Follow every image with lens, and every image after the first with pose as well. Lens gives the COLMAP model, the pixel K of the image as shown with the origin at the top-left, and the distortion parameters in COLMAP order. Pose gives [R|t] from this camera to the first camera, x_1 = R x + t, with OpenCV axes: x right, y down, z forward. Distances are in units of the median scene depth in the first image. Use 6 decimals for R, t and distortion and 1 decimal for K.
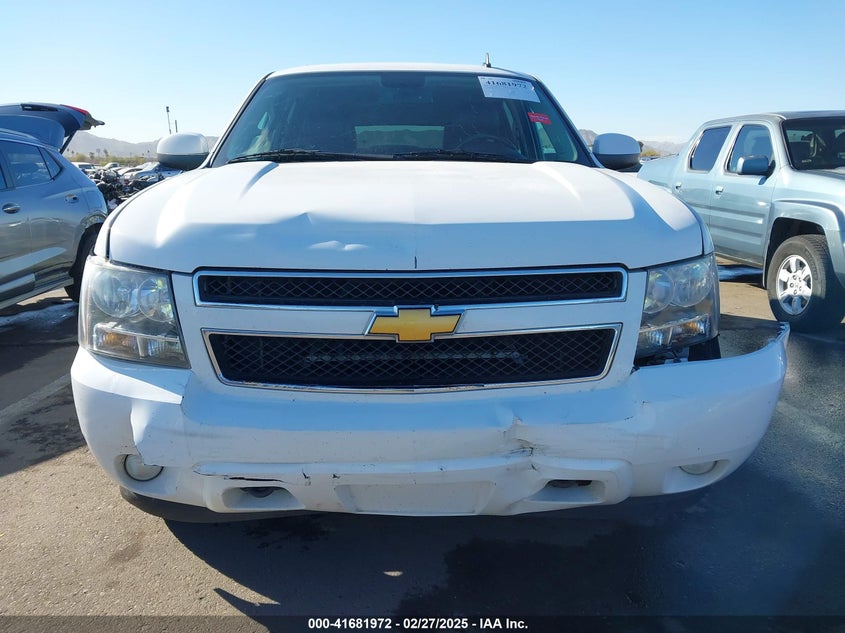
lens RADIAL K [[665.6, 0, 418.3], [0, 665.6, 320.2], [0, 0, 1]] dist [0.087505, -0.128655]
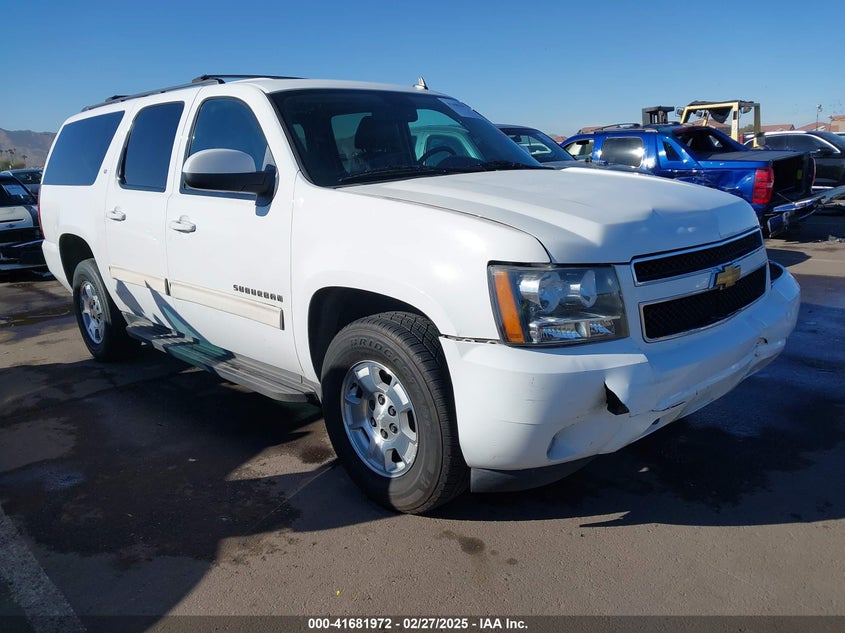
lens RADIAL K [[665.6, 0, 418.3], [0, 665.6, 320.2], [0, 0, 1]] dist [0.087505, -0.128655]
pose [[0.738258, -0.186252, 0.648294, -1.081609], [0.188519, 0.979794, 0.066811, -0.089552], [-0.647638, 0.072893, 0.758453, 0.210956]]
